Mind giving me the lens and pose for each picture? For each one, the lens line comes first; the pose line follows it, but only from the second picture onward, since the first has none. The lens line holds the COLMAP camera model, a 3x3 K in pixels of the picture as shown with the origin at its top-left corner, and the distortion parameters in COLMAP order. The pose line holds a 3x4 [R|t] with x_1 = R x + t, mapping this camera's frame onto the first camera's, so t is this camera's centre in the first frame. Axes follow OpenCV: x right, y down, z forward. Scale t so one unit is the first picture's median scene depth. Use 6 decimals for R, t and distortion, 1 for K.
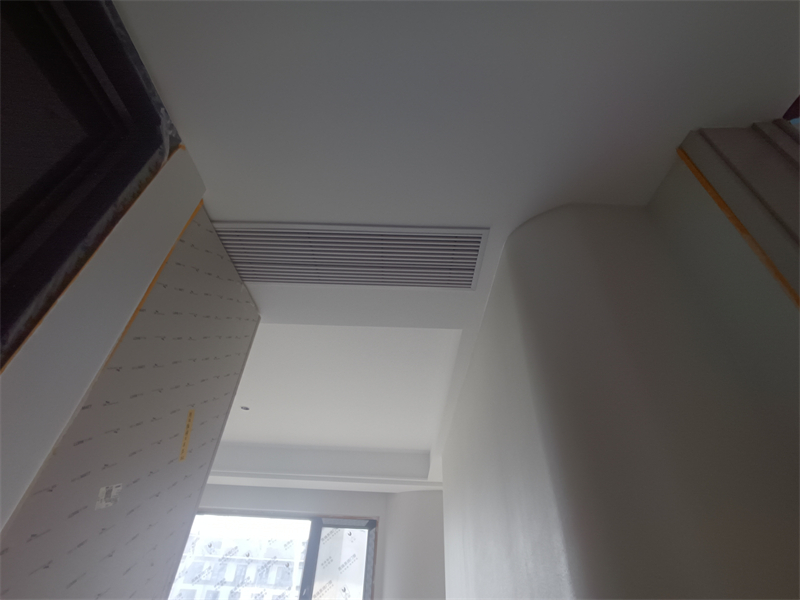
lens RADIAL K [[369.0, 0, 396.5], [0, 369.0, 303.6], [0, 0, 1]] dist [-0.001108, -0.001626]
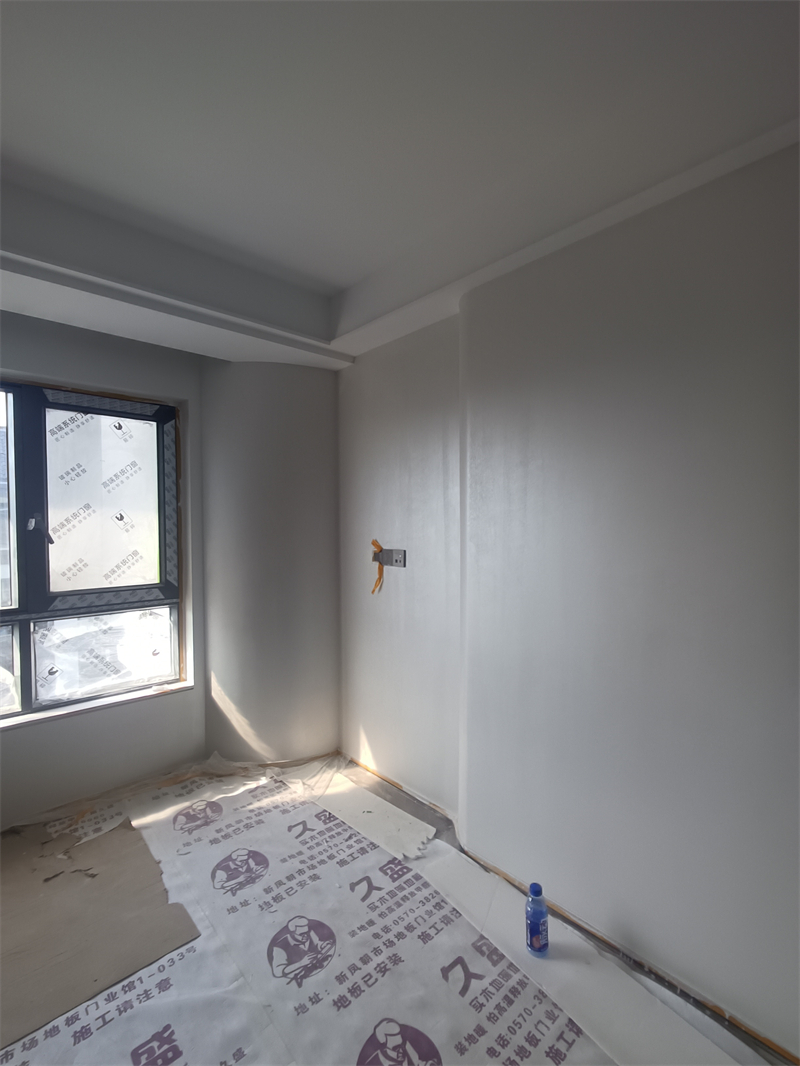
lens RADIAL K [[491.3, 0, 404.1], [0, 491.3, 536.0], [0, 0, 1]] dist [-0.011829, 0.007053]
pose [[0.723941, -0.066233, 0.686675, -0.310407], [-0.392379, 0.779158, 0.488827, 0.276110], [-0.567405, -0.623319, 0.538075, 0.351560]]
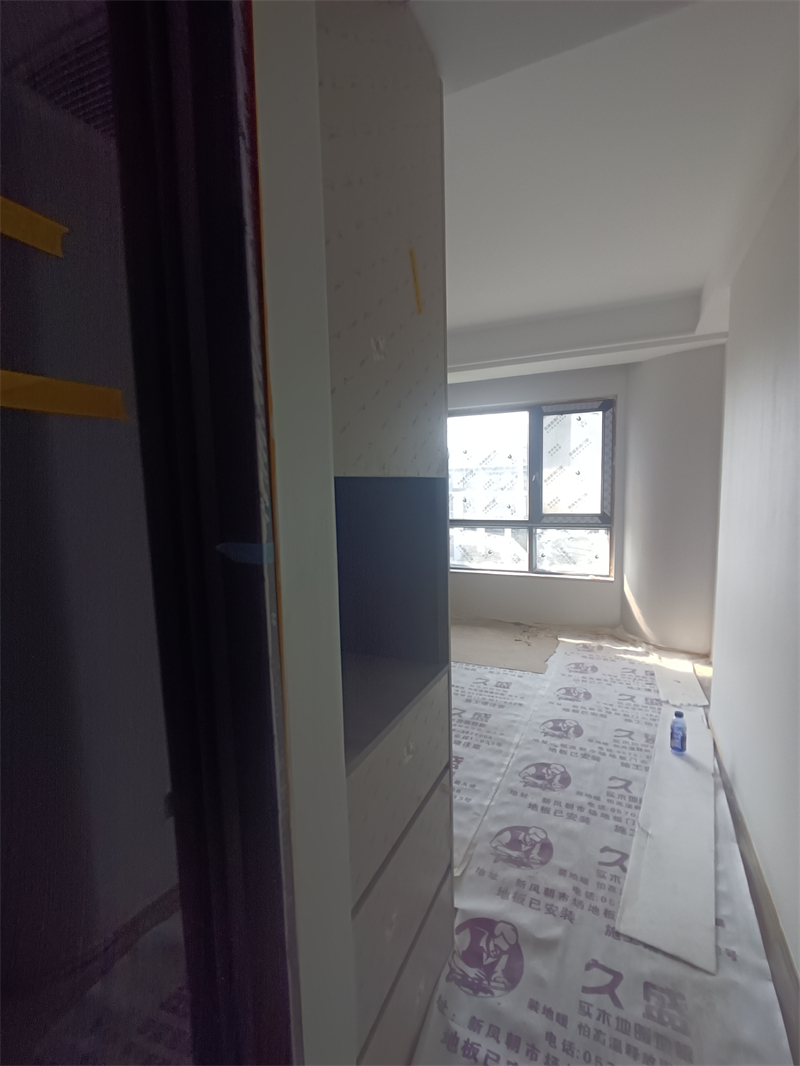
lens RADIAL K [[491.3, 0, 404.1], [0, 491.3, 536.0], [0, 0, 1]] dist [-0.011829, 0.007053]
pose [[0.909429, -0.022900, -0.415228, -0.033347], [0.301757, 0.723388, 0.621010, 0.017770], [0.286149, -0.690062, 0.664780, -0.018252]]
